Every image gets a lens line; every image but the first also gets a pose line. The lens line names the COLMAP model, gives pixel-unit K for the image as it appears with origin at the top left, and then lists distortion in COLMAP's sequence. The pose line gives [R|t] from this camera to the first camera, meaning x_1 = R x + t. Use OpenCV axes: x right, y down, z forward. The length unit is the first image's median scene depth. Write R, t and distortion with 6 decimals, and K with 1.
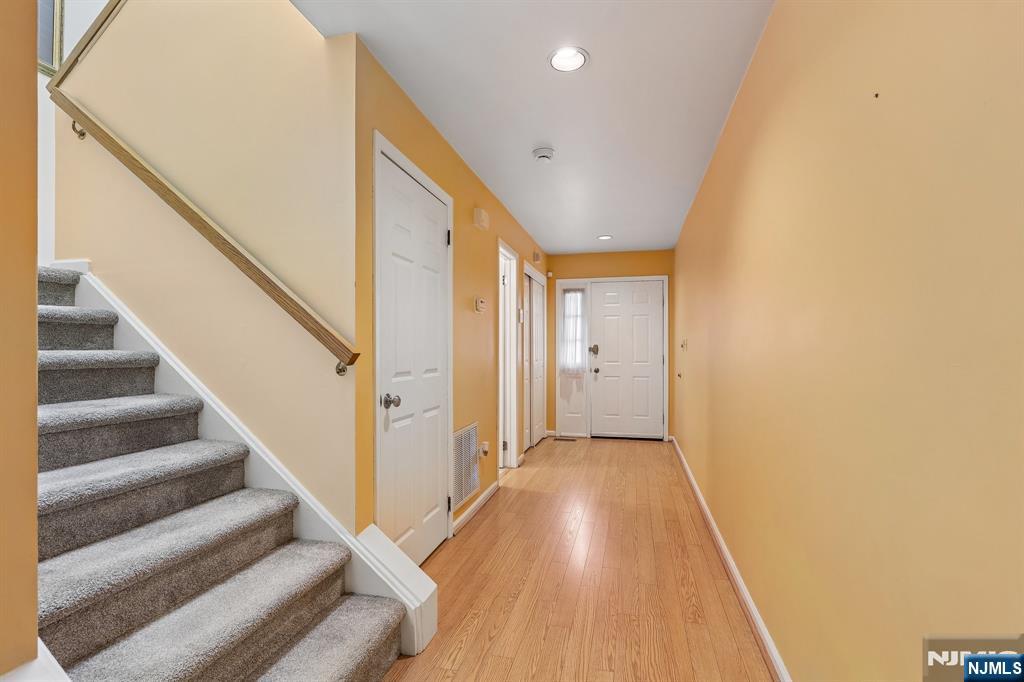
lens RADIAL K [[467.0, 0, 514.3], [0, 467.0, 350.6], [0, 0, 1]] dist [-0.000333, -0.000016]
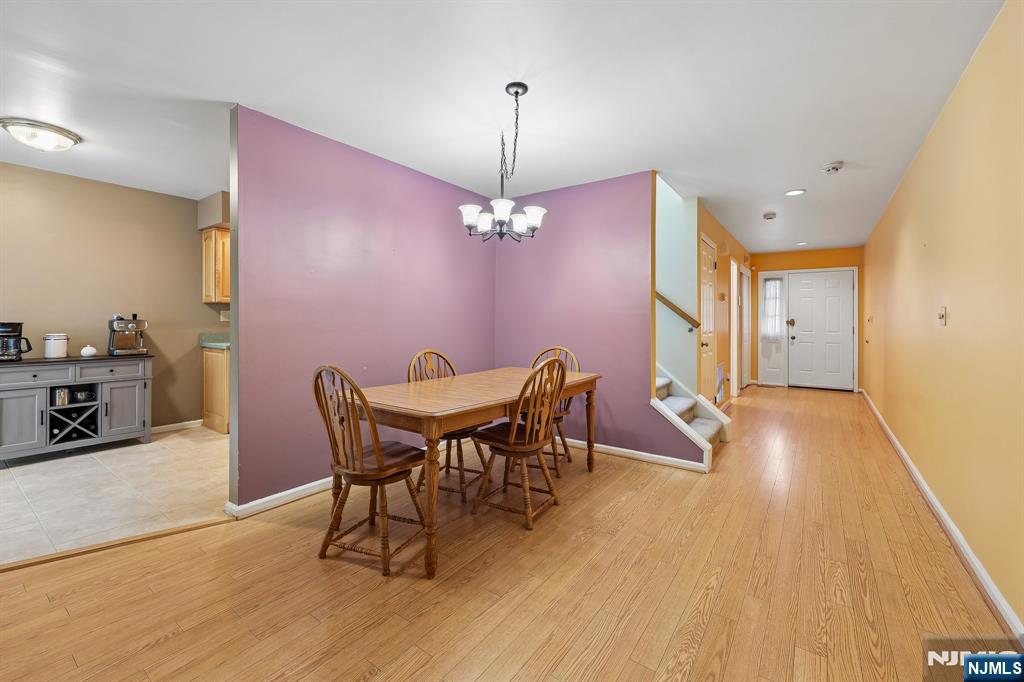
lens RADIAL K [[423.6, 0, 504.9], [0, 423.6, 320.3], [0, 0, 1]] dist [0.000274, 0.000013]
pose [[0.924683, 0.002328, -0.380731, -0.143454], [-0.004143, 0.999984, -0.003949, 0.000042], [0.380715, 0.005229, 0.924677, -0.509034]]
